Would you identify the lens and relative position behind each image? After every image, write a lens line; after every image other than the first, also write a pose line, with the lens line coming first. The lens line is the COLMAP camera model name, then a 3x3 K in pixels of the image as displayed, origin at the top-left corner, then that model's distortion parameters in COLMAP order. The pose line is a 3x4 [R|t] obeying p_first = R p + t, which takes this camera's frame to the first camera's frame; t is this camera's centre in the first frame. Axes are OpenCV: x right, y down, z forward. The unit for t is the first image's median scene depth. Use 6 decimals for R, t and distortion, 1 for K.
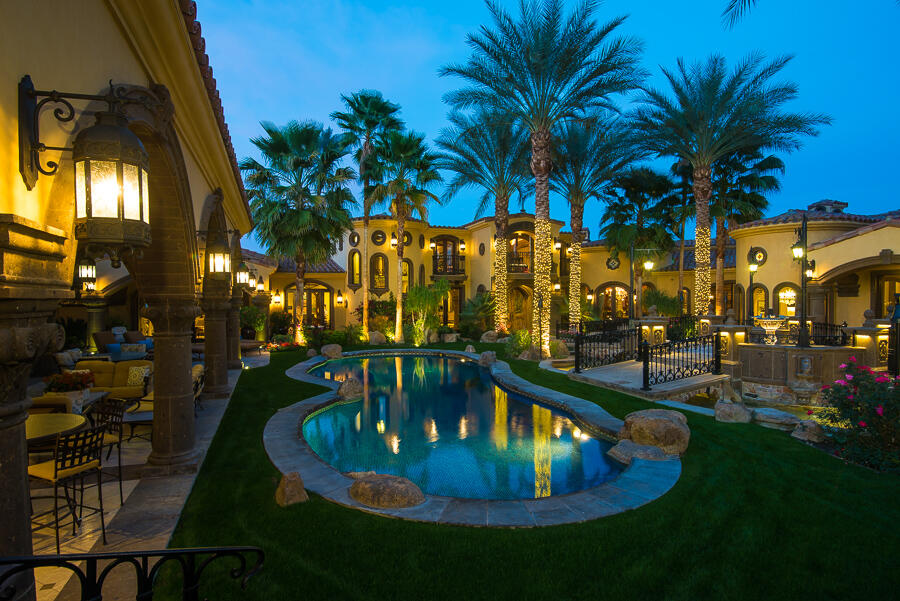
lens RADIAL K [[504.4, 0, 447.8], [0, 504.4, 300.6], [0, 0, 1]] dist [0.001968, 0.000232]
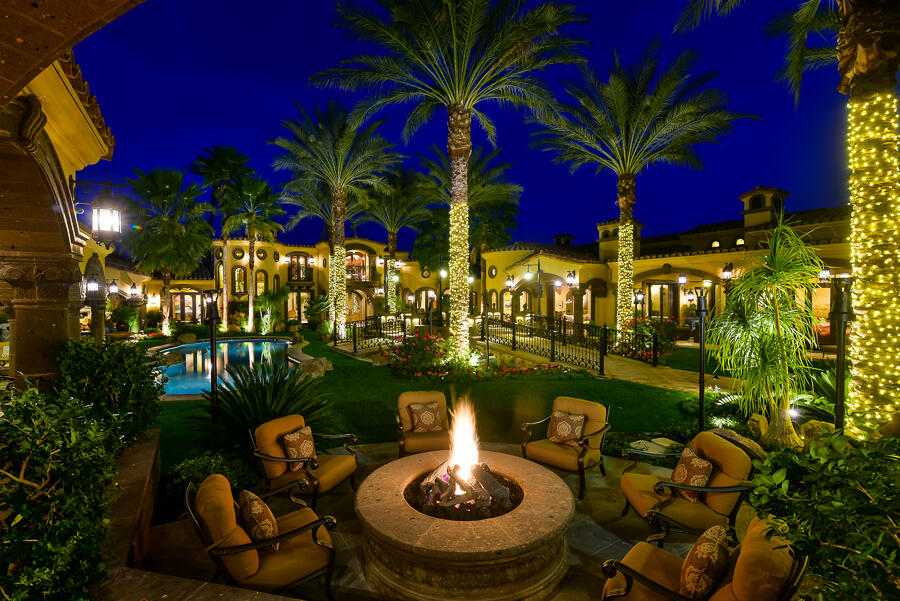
lens RADIAL K [[427.7, 0, 450.0], [0, 427.7, 300.5], [0, 0, 1]] dist [-0.002985, 0.000046]
pose [[0.978630, -0.004457, 0.205582, 0.187679], [0.004242, 0.999990, 0.001489, -0.001429], [-0.205586, -0.000585, 0.978639, -0.226214]]
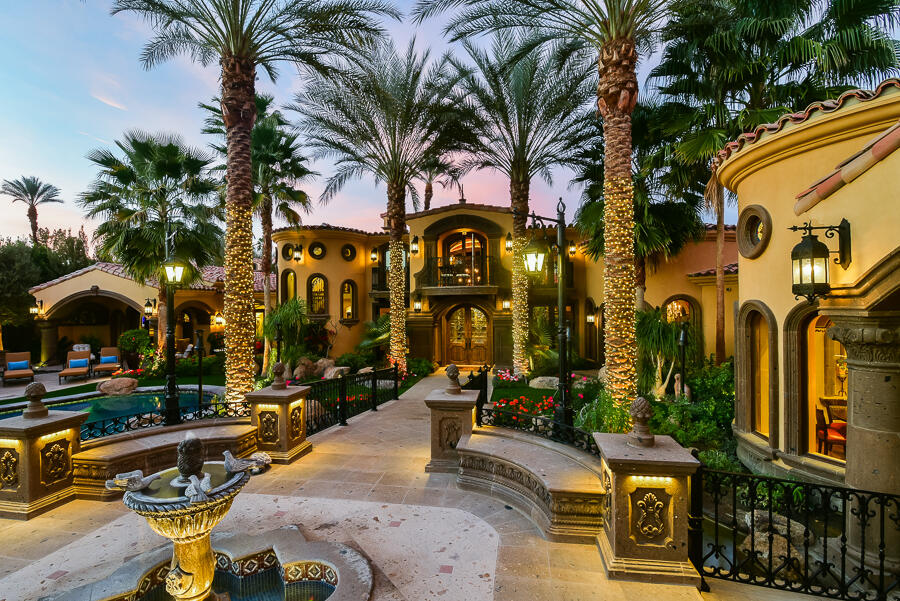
lens RADIAL K [[422.7, 0, 443.3], [0, 422.7, 303.7], [0, 0, 1]] dist [-0.019758, 0.000278]
pose [[0.874008, -0.007944, -0.485847, 0.490162], [0.001693, 0.999910, -0.013304, -0.025156], [0.485909, 0.010805, 0.873942, 0.533473]]
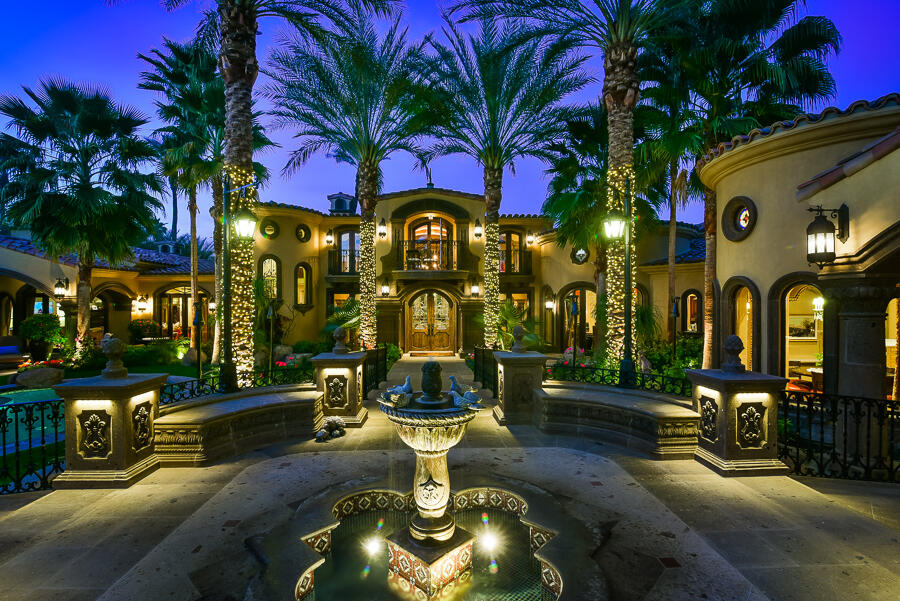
lens RADIAL K [[436.6, 0, 448.2], [0, 436.6, 304.2], [0, 0, 1]] dist [-0.021018, 0.001410]
pose [[0.956475, 0.004821, -0.291775, 0.416293], [-0.005910, 0.999978, -0.002851, -0.006582], [0.291755, 0.004451, 0.956483, 0.480956]]
